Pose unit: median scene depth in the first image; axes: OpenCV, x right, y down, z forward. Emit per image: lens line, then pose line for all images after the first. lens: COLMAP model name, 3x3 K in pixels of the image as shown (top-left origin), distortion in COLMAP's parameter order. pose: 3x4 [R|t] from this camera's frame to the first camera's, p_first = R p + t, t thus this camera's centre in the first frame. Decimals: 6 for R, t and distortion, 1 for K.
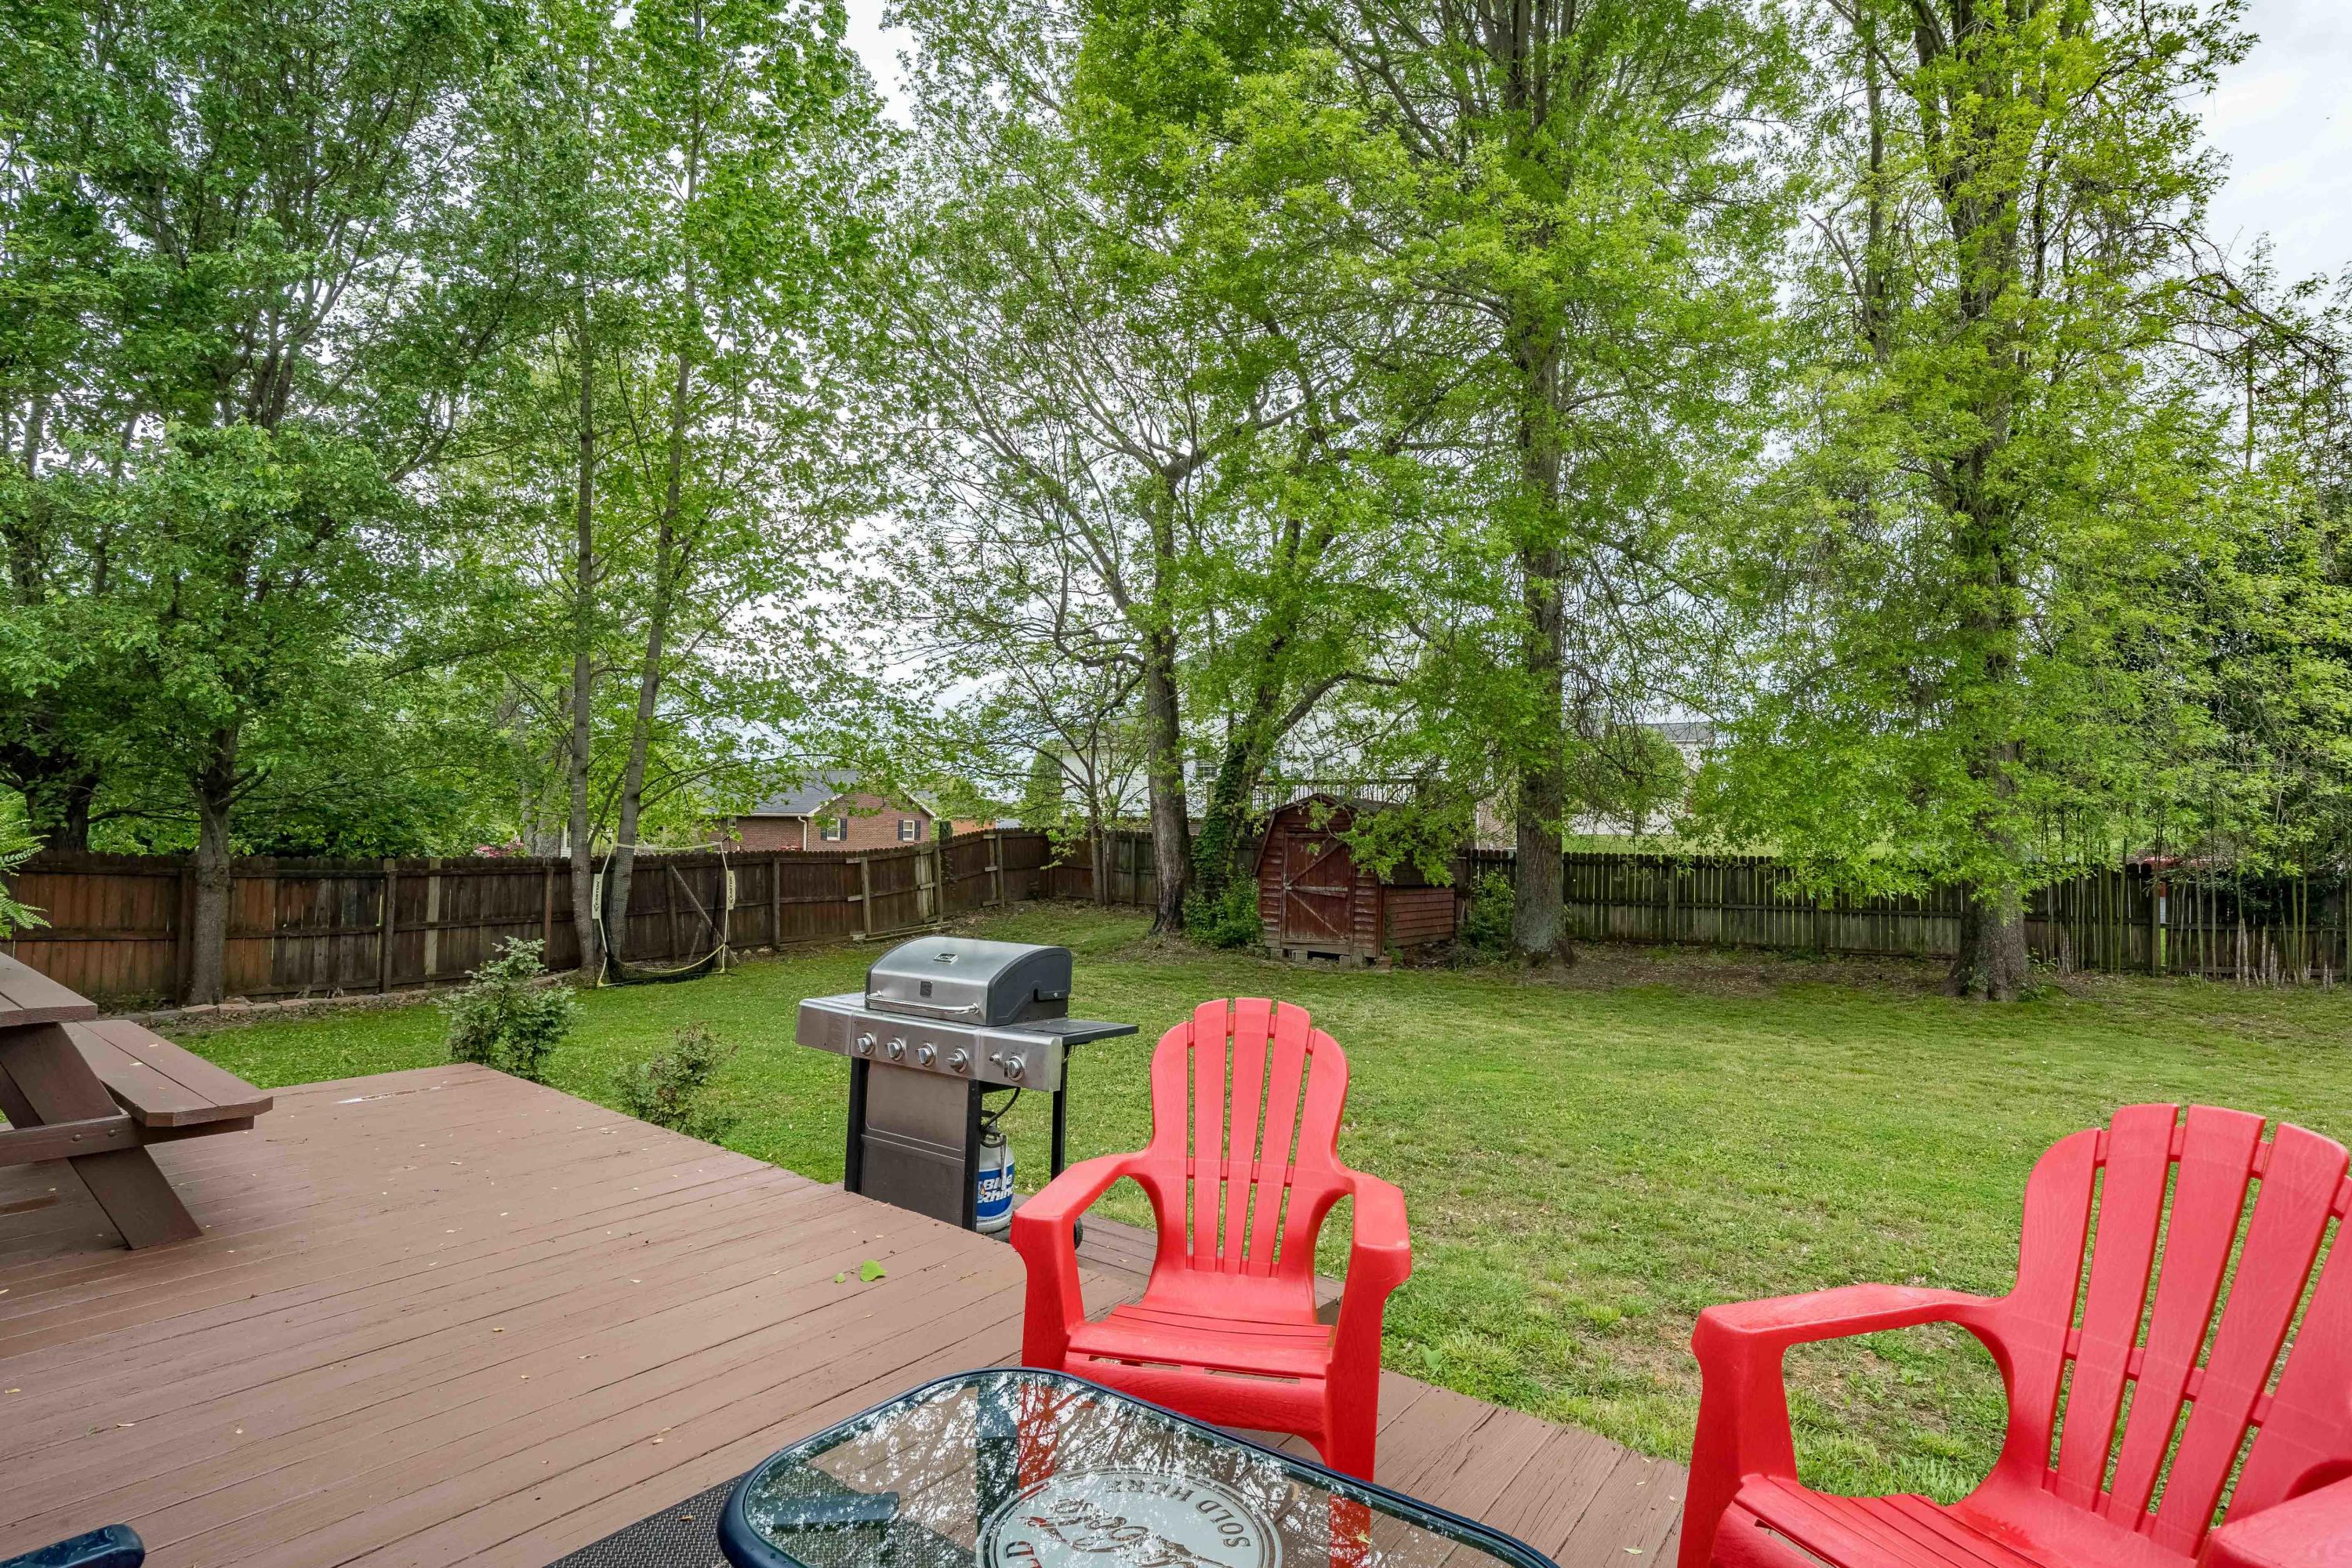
lens RADIAL K [[1152.9, 0, 1160.4], [0, 1152.9, 817.7], [0, 0, 1]] dist [-0.001141, 0.000178]
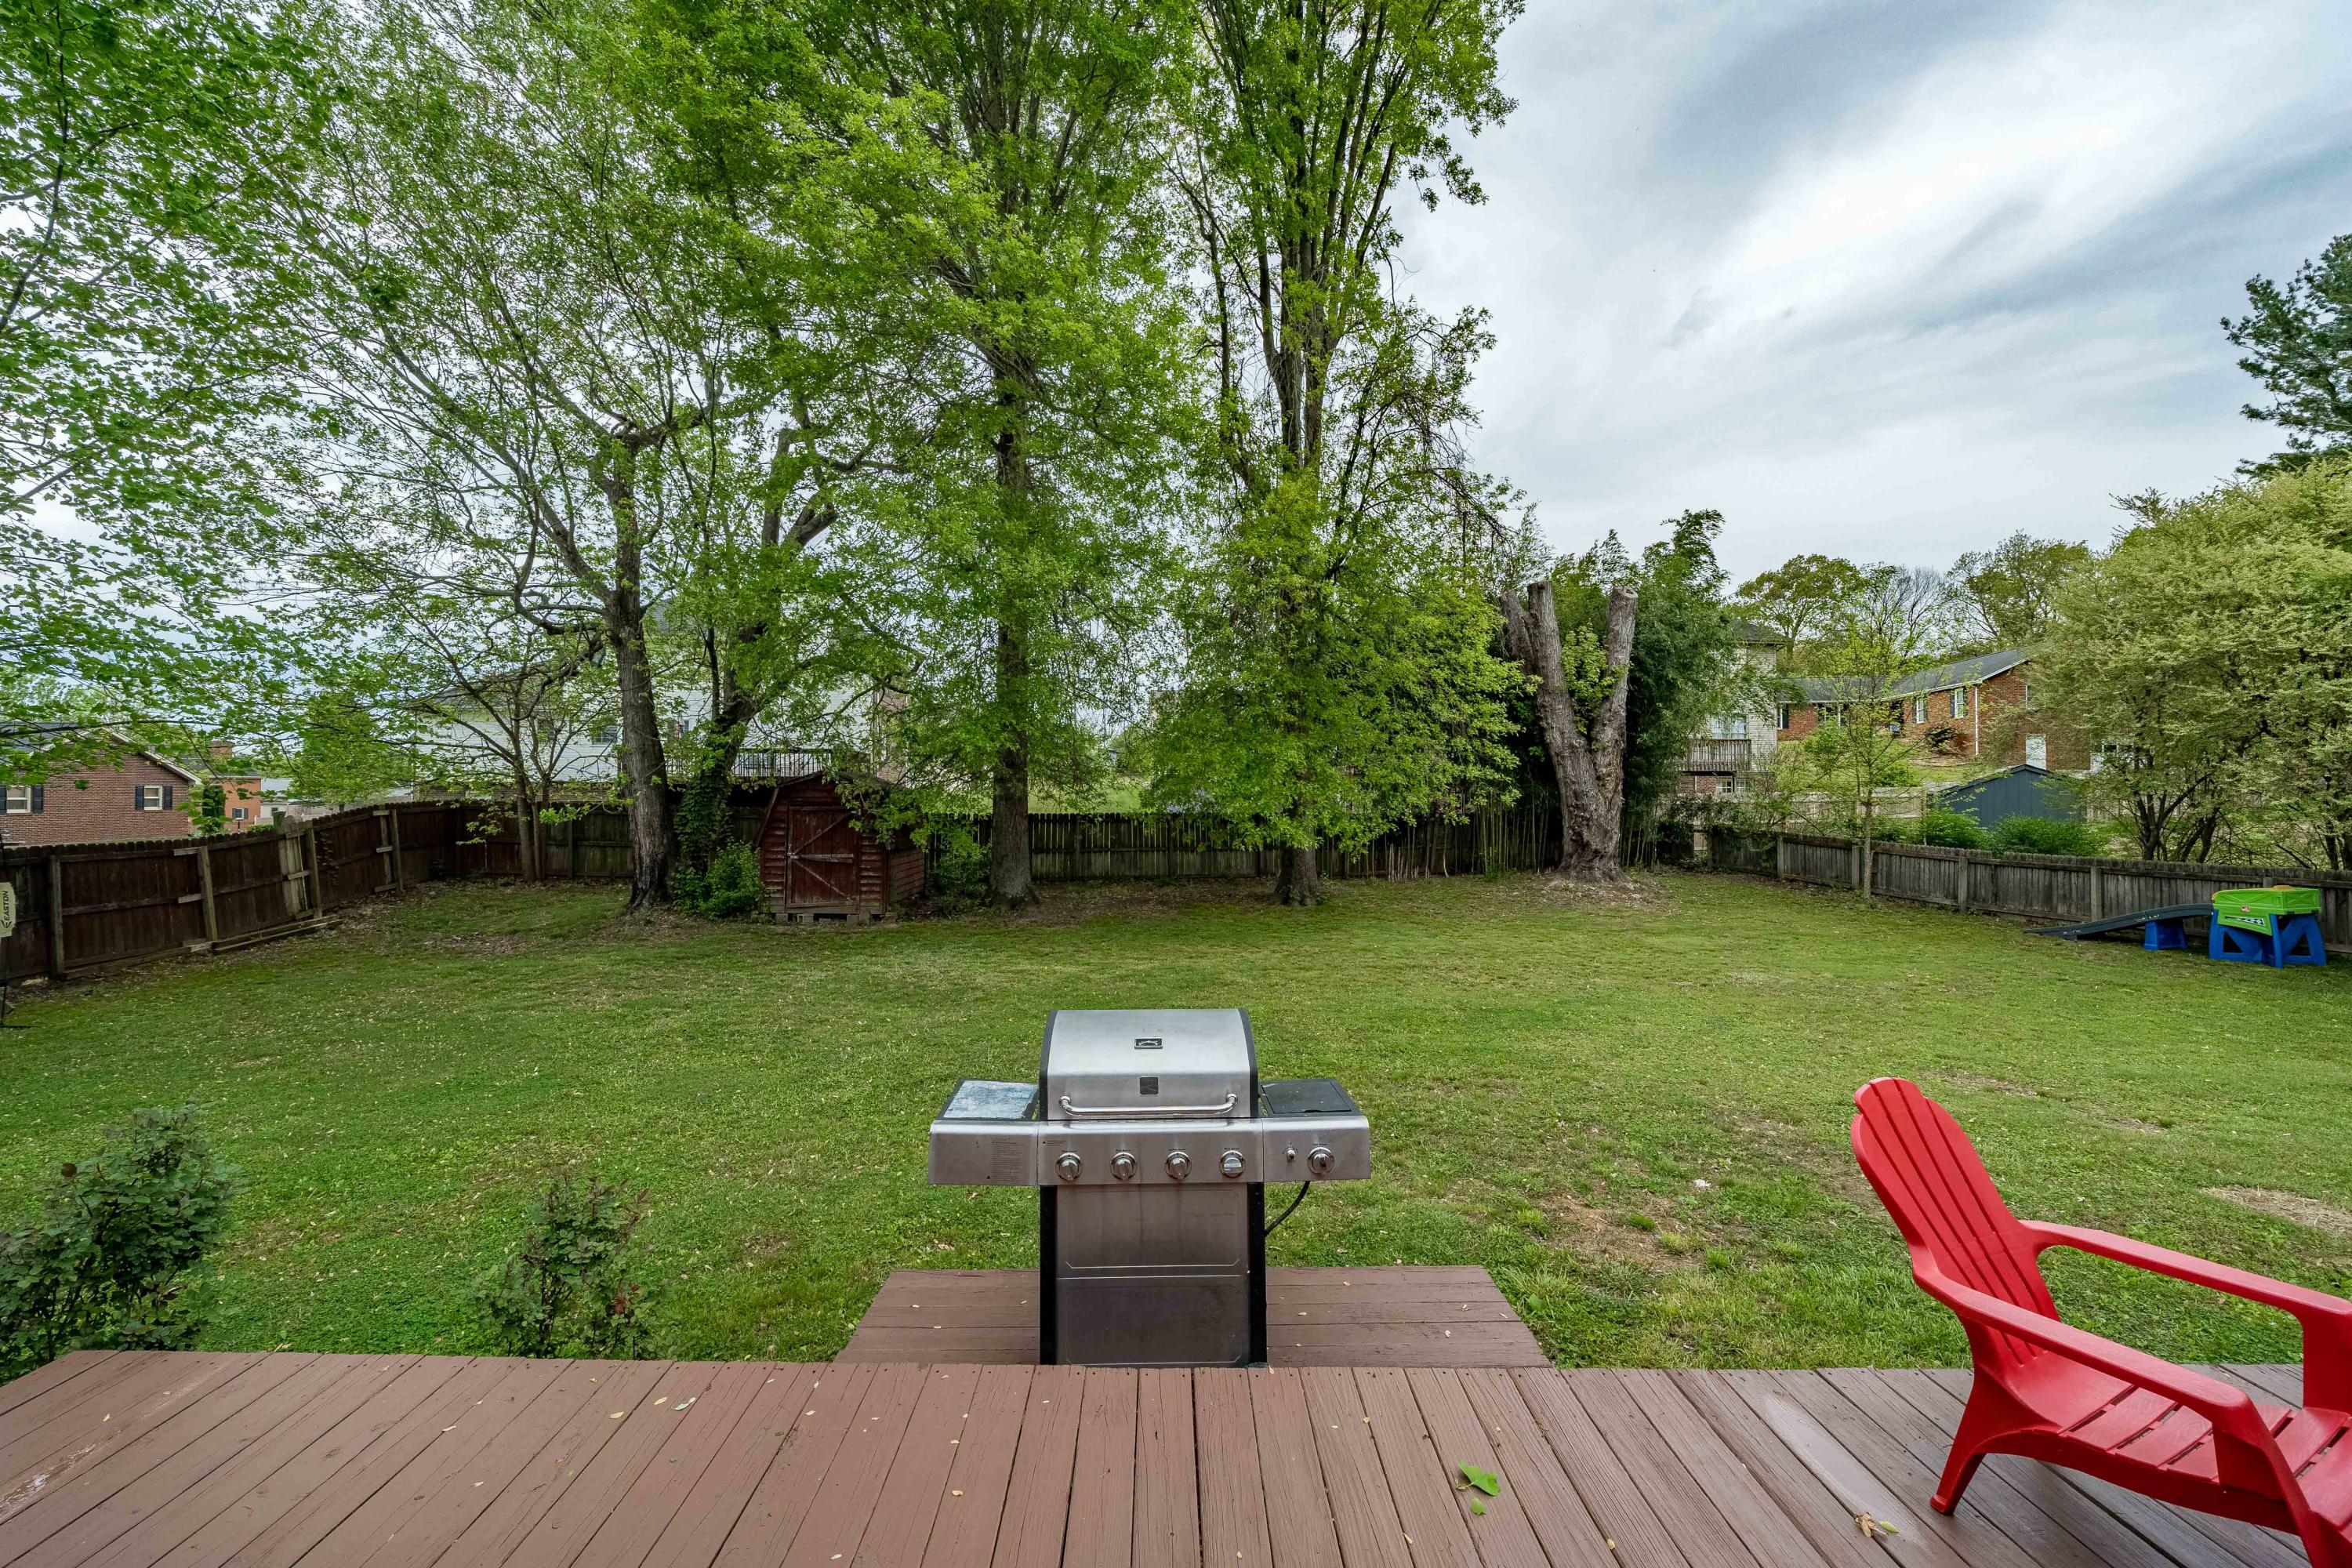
lens RADIAL K [[915.7, 0, 1167.7], [0, 915.7, 797.1], [0, 0, 1]] dist [-0.008751, 0.000116]
pose [[0.788352, -0.020839, 0.614871, -0.178898], [0.003850, 0.999574, 0.028940, -0.023687], [-0.615212, -0.020447, 0.788097, 0.148711]]
